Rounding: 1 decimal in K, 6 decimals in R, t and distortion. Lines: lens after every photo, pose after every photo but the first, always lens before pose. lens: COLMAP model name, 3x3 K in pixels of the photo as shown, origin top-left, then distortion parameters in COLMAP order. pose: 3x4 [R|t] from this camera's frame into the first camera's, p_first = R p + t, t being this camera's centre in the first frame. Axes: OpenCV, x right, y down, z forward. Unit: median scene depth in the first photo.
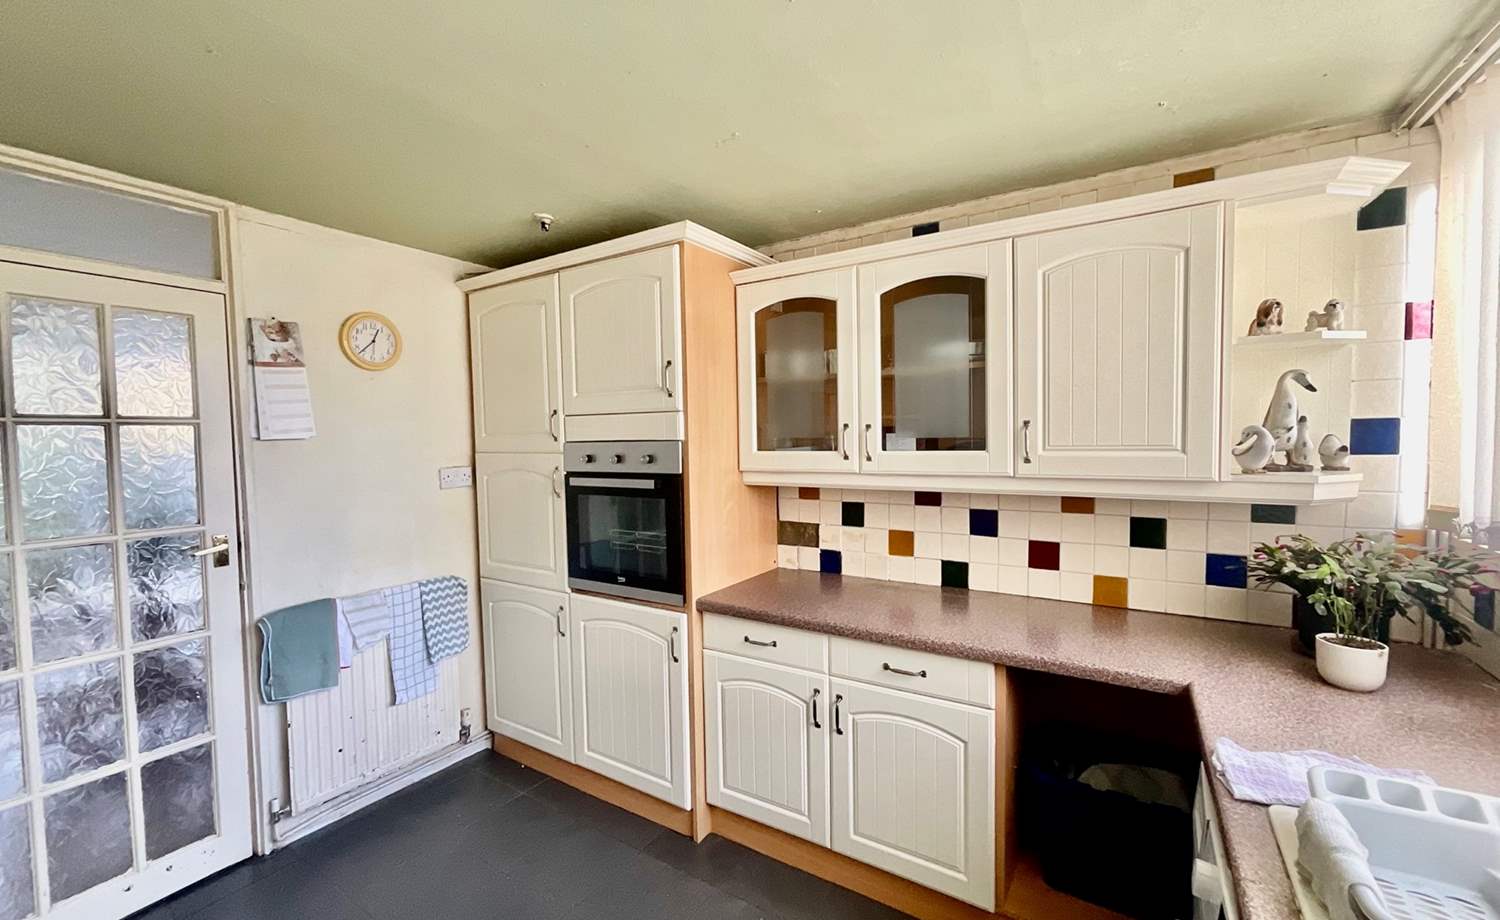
lens RADIAL K [[606.9, 0, 750.5], [0, 606.9, 462.5], [0, 0, 1]] dist [0.000845, -0.000023]
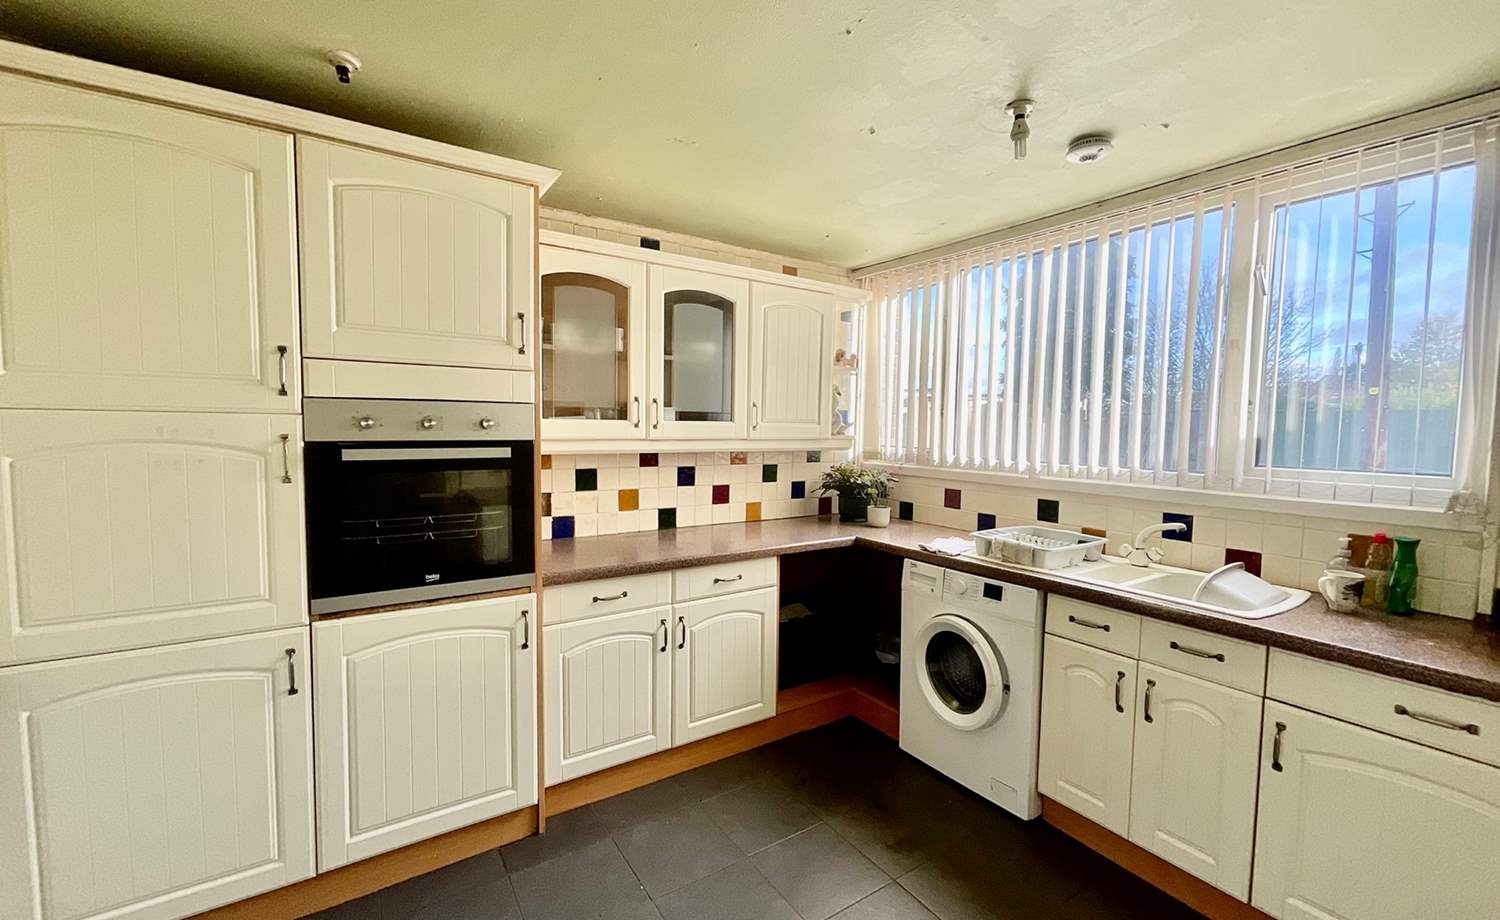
lens RADIAL K [[606.9, 0, 750.5], [0, 606.9, 462.5], [0, 0, 1]] dist [0.000845, -0.000023]
pose [[0.406201, -0.036390, 0.913059, -0.817057], [0.021830, 0.999308, 0.030115, 0.031978], [-0.913523, 0.007700, 0.406714, 0.329214]]
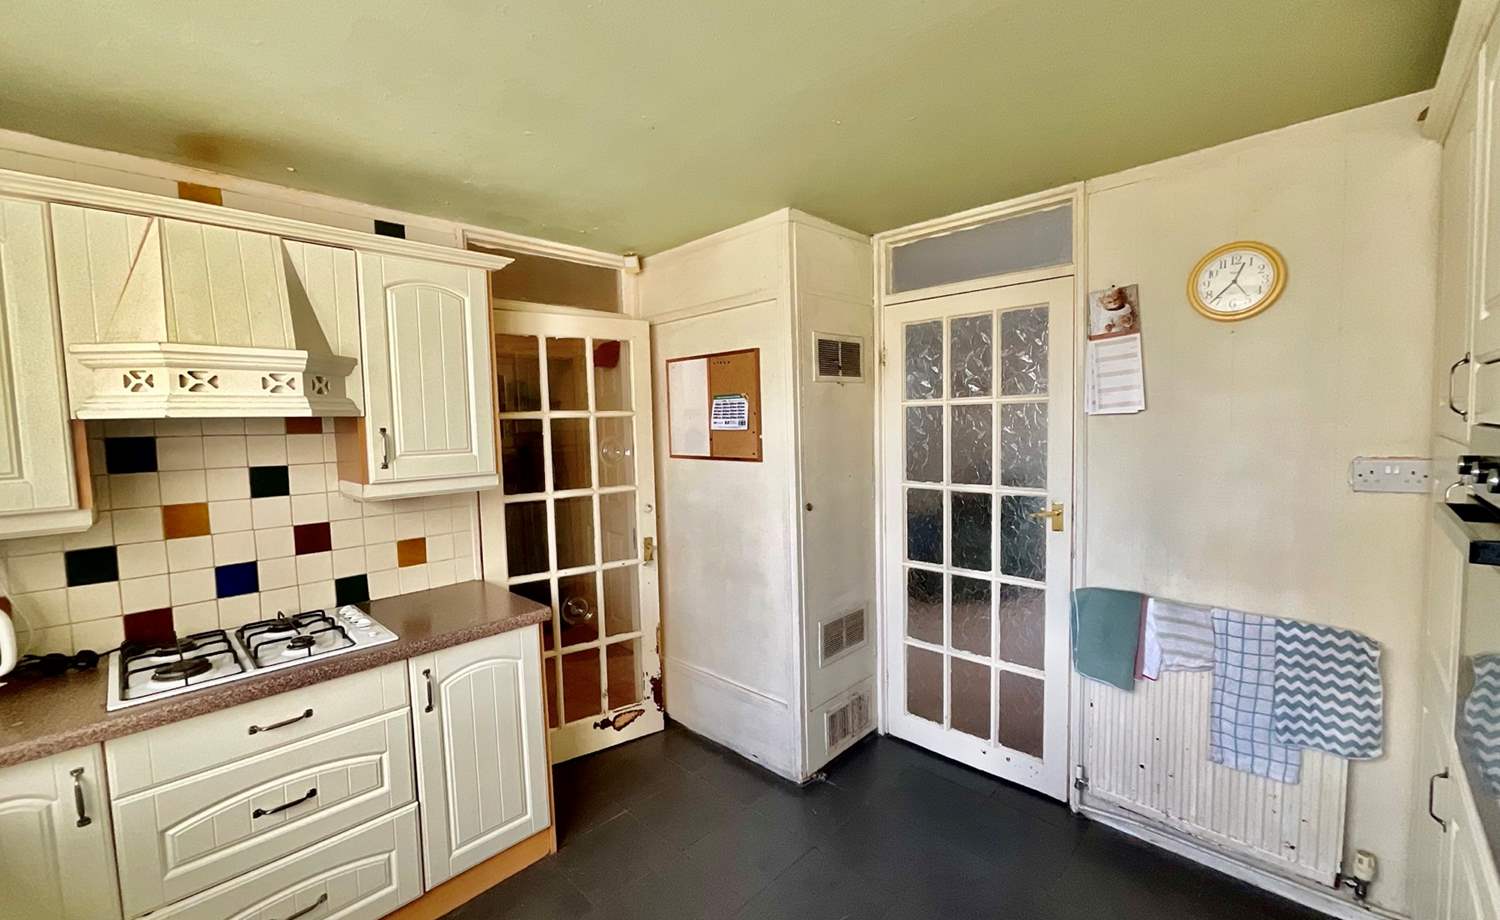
lens RADIAL K [[606.9, 0, 750.5], [0, 606.9, 462.5], [0, 0, 1]] dist [0.000845, -0.000023]
pose [[-0.209403, 0.092250, -0.973468, 0.282864], [-0.015201, 0.995112, 0.097571, -0.046845], [0.977711, 0.035230, -0.206977, 0.650846]]
